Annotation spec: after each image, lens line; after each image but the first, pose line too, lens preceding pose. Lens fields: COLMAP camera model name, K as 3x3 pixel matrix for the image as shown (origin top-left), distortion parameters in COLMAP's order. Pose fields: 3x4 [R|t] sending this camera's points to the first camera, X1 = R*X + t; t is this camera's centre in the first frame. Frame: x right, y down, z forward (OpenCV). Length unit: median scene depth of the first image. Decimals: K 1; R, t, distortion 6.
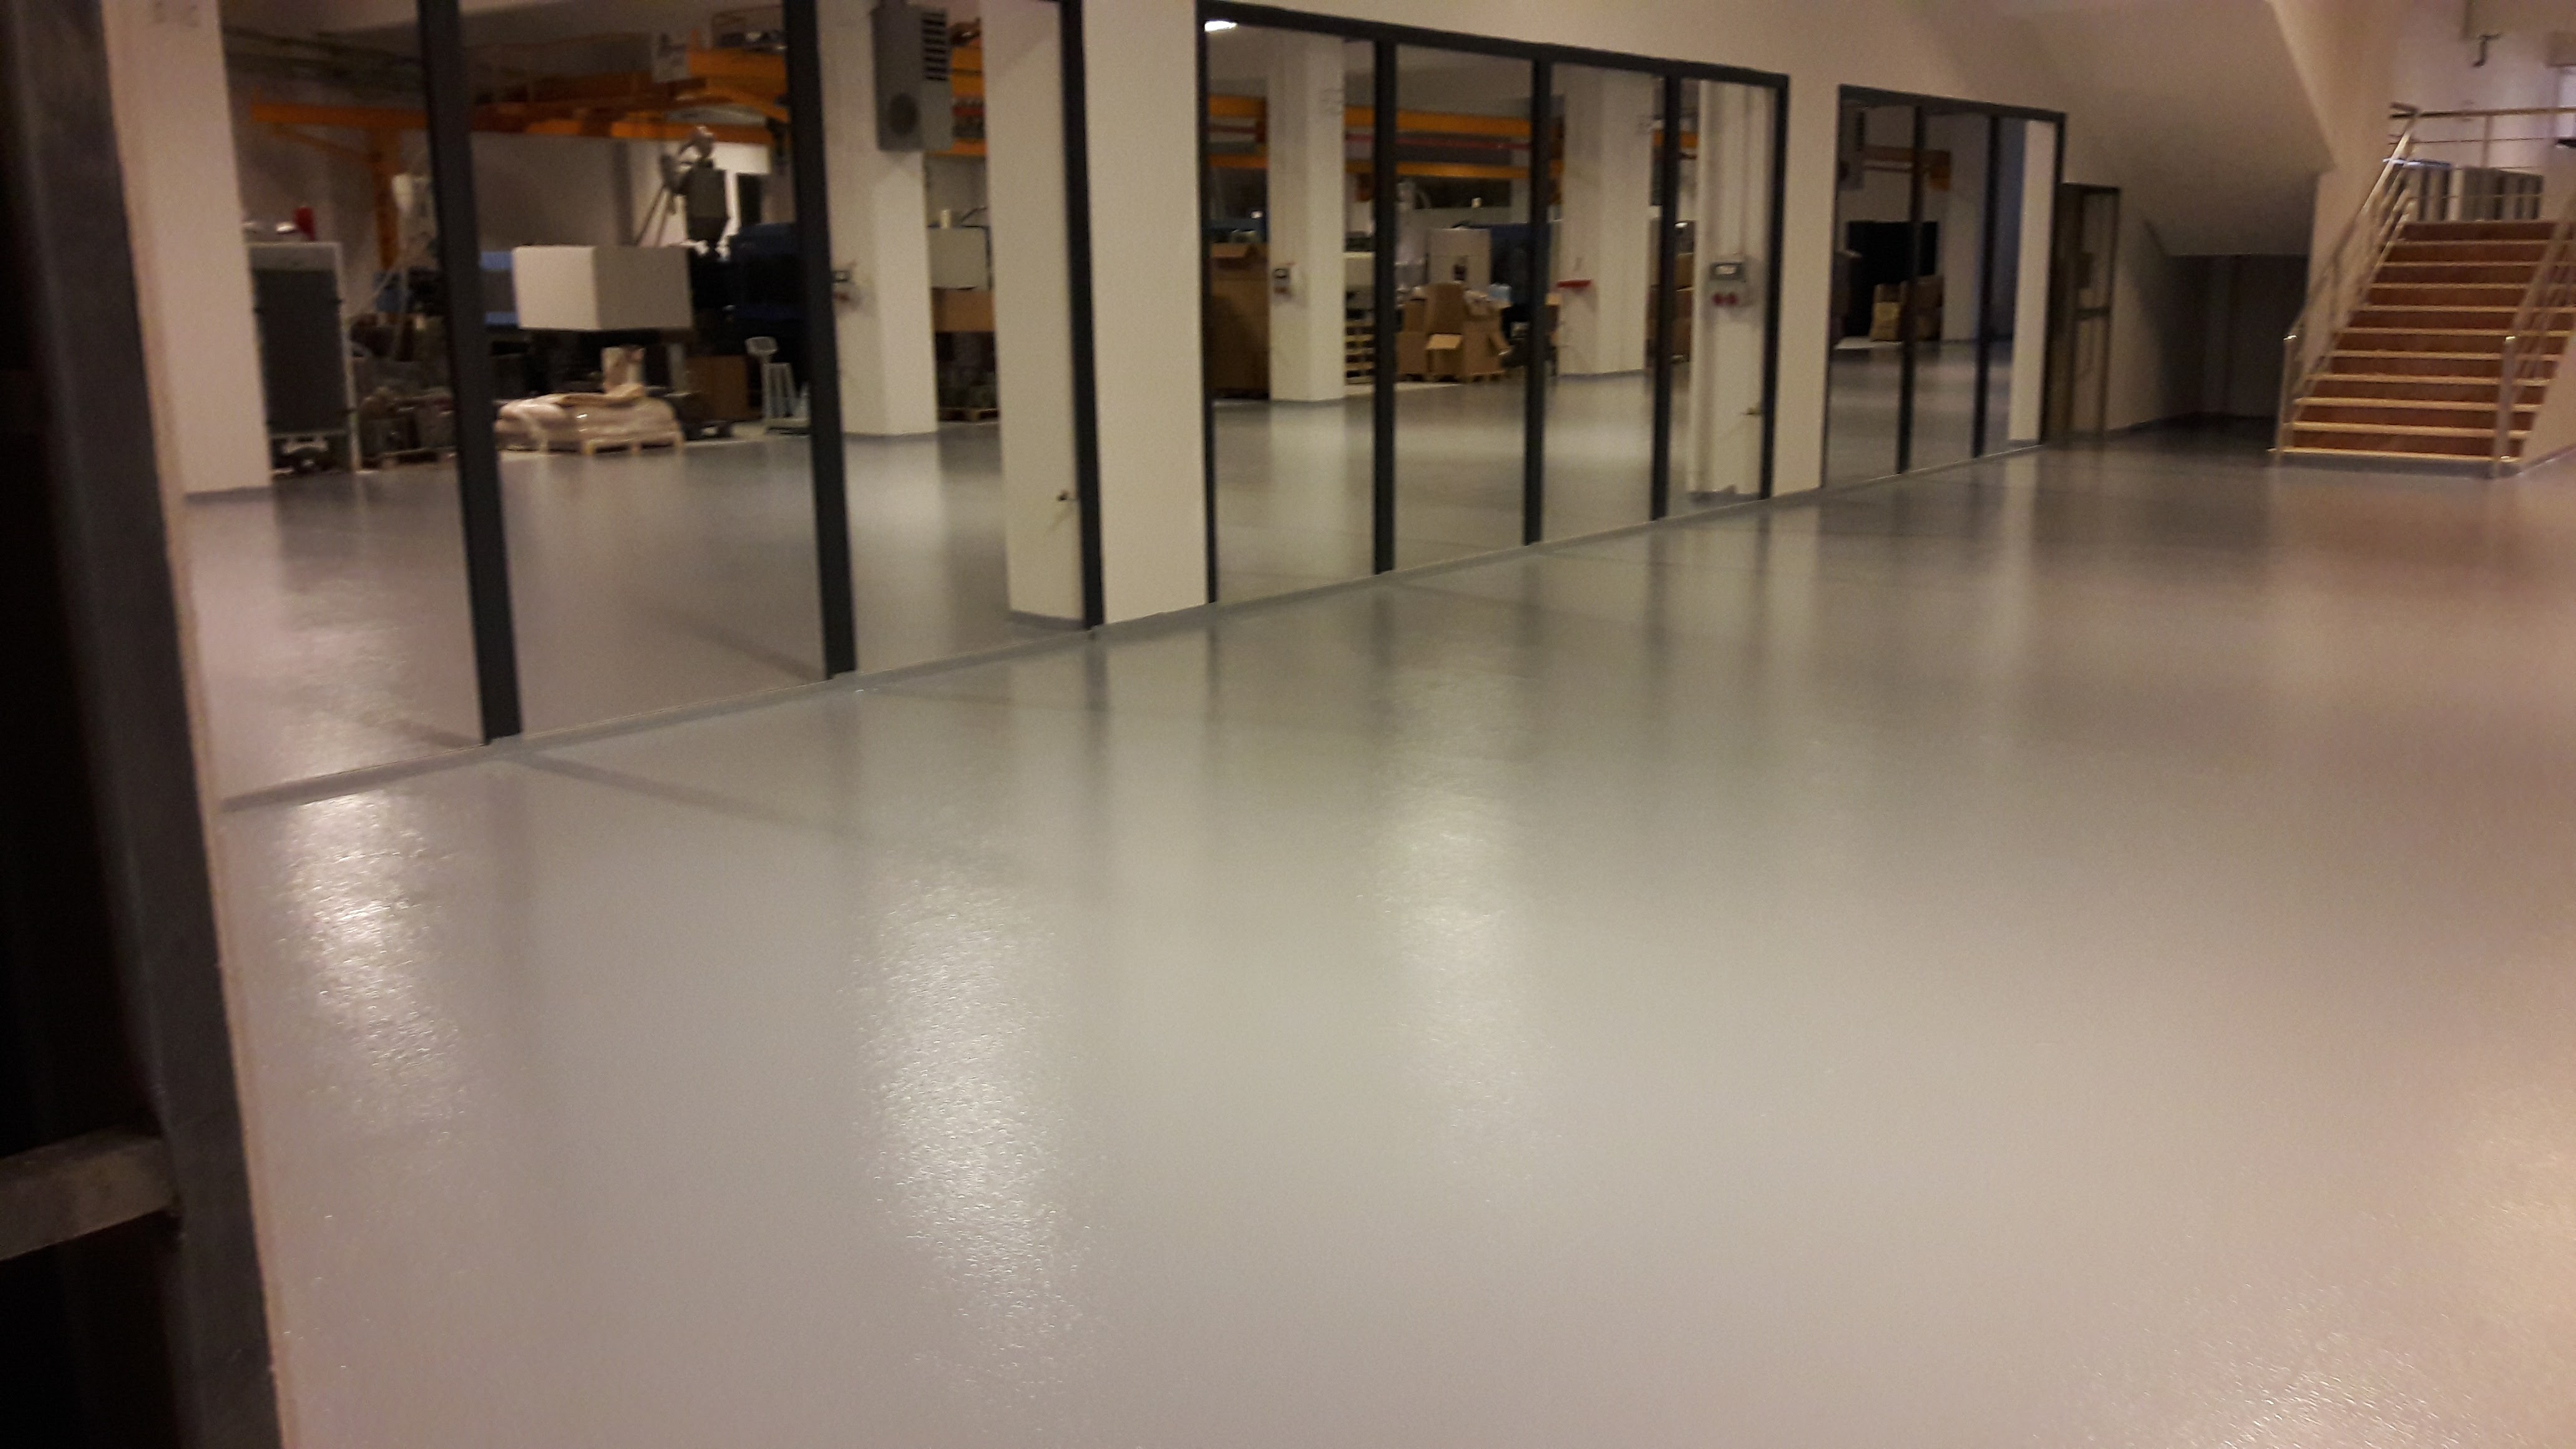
lens RADIAL K [[2127.9, 0, 1292.3], [0, 2127.9, 732.4], [0, 0, 1]] dist [0.079966, -0.149056]
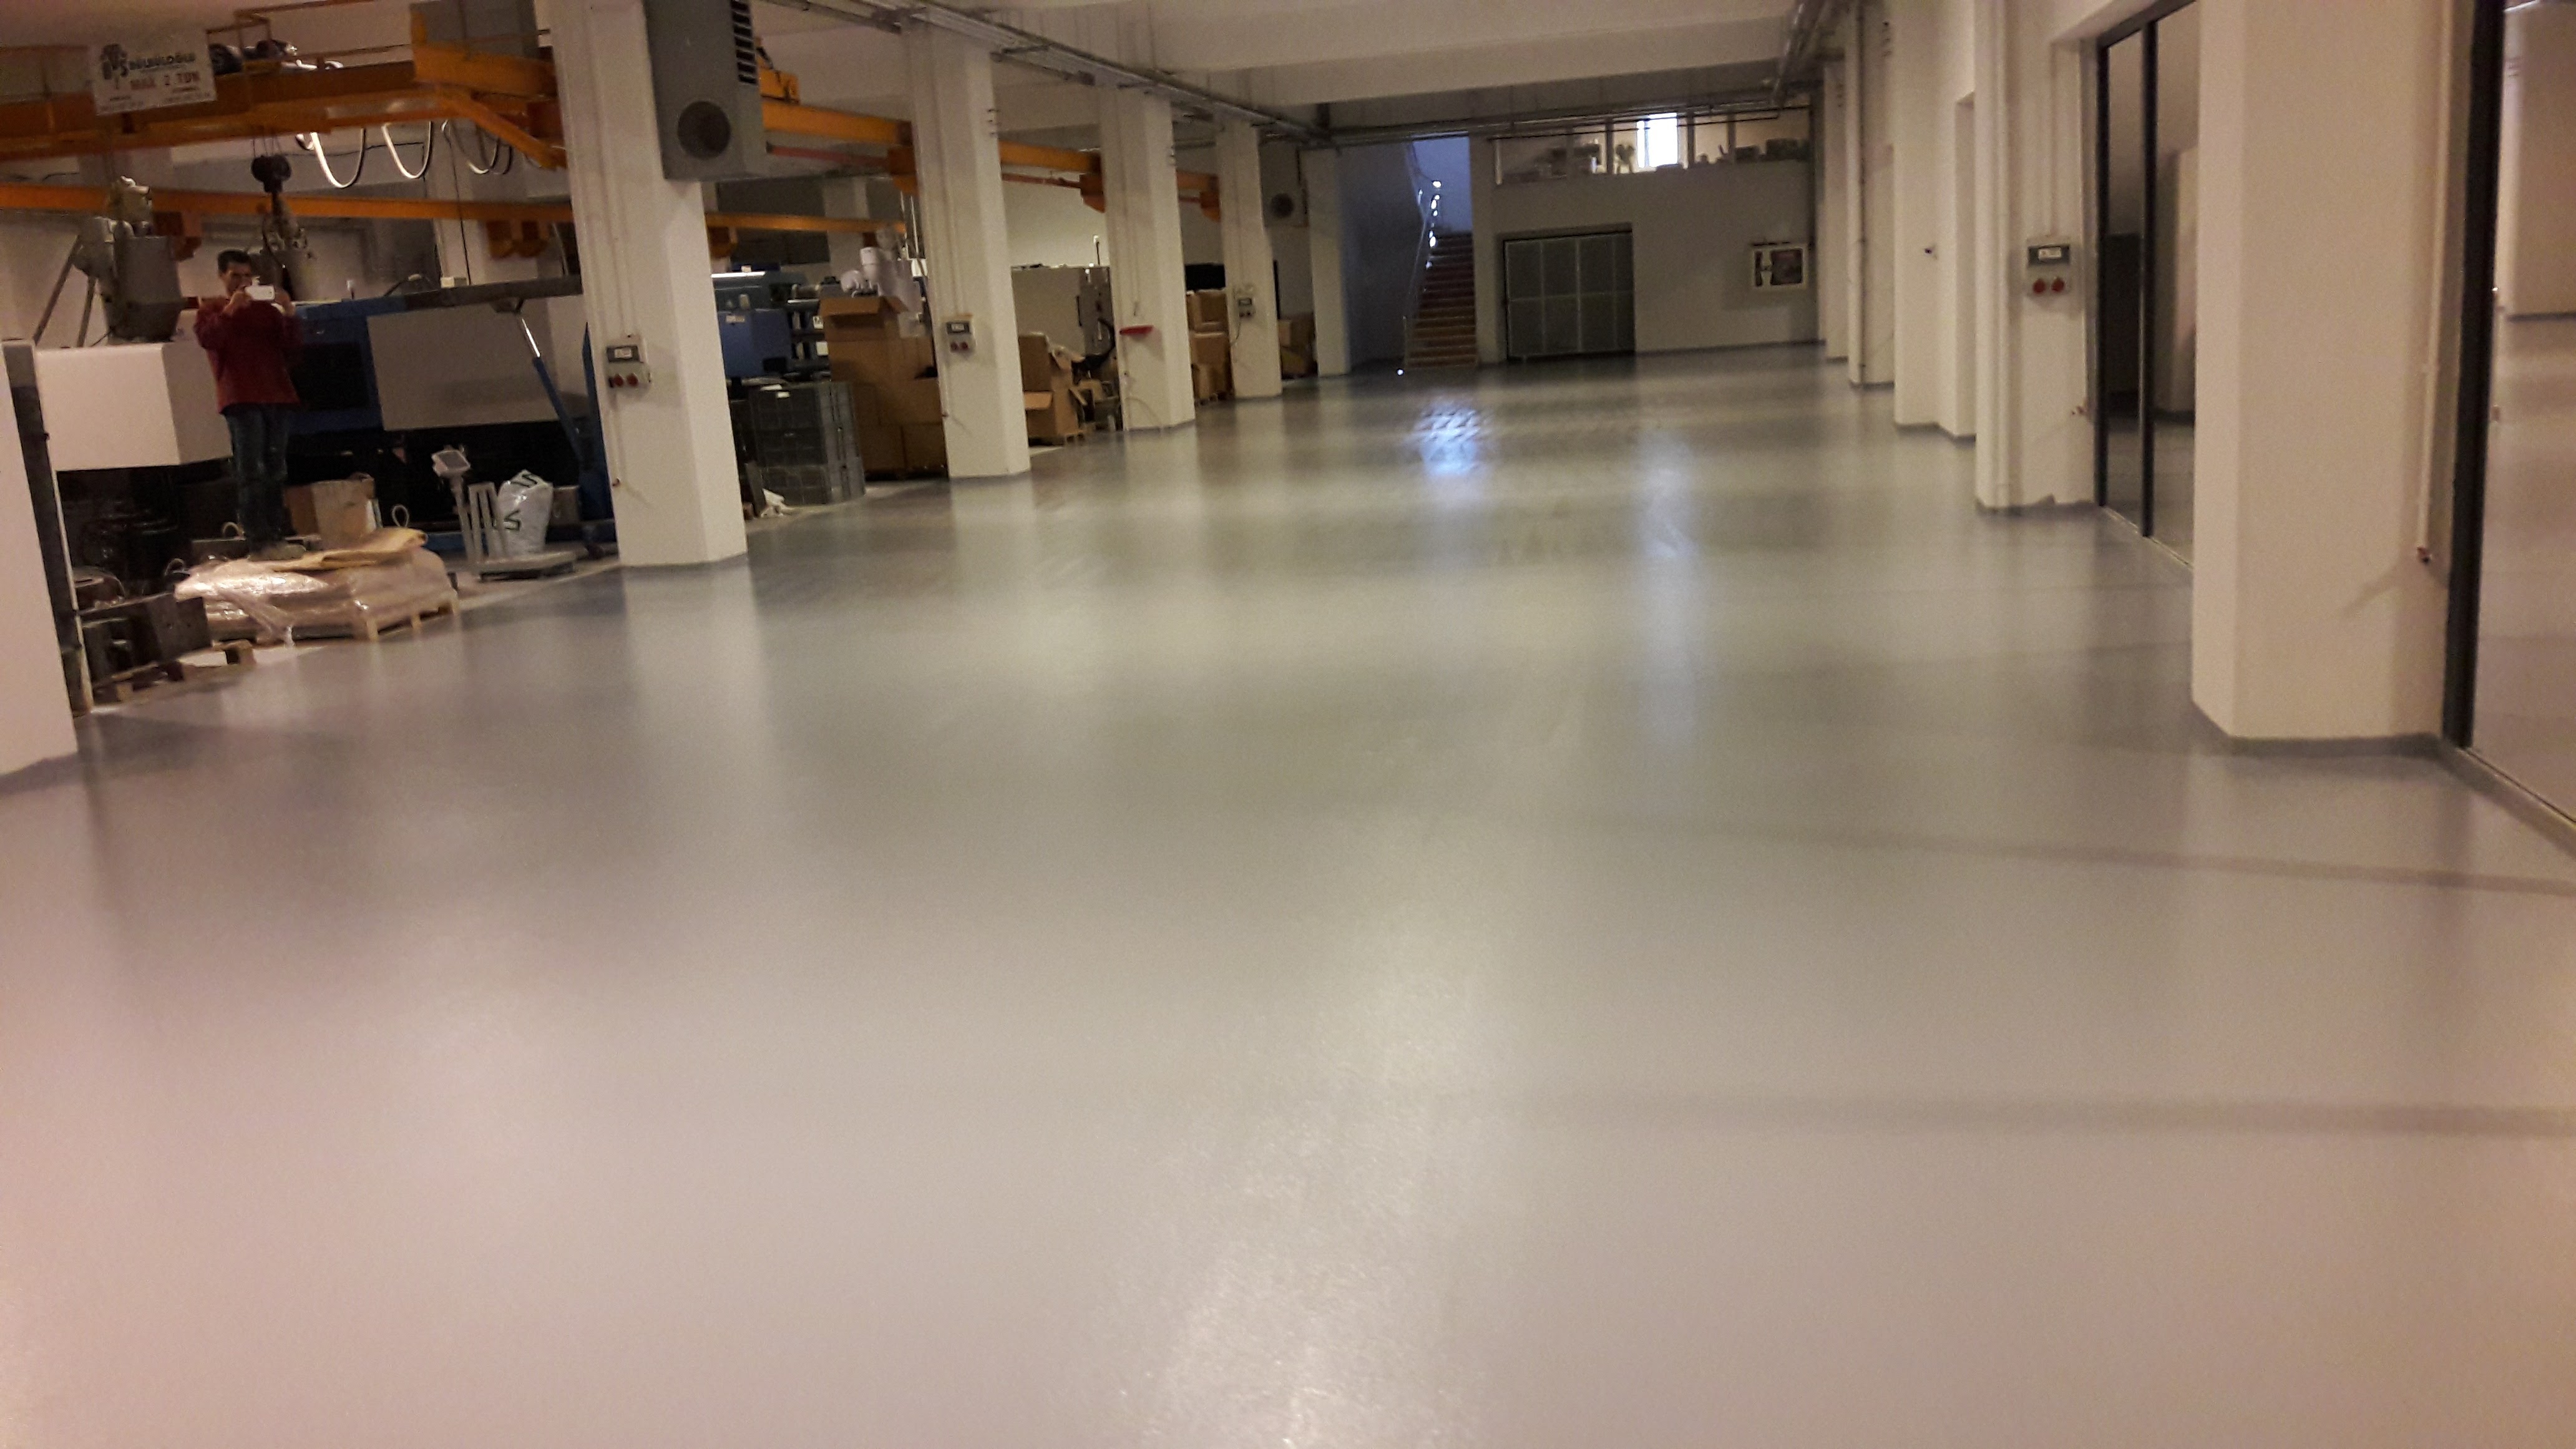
lens RADIAL K [[2107.7, 0, 1288.0], [0, 2107.7, 724.5], [0, 0, 1]] dist [0.131397, -0.252462]
pose [[0.881623, -0.145865, 0.448847, -0.356442], [0.160150, 0.987073, 0.006210, -0.057847], [-0.443951, 0.066407, 0.893587, 0.263104]]
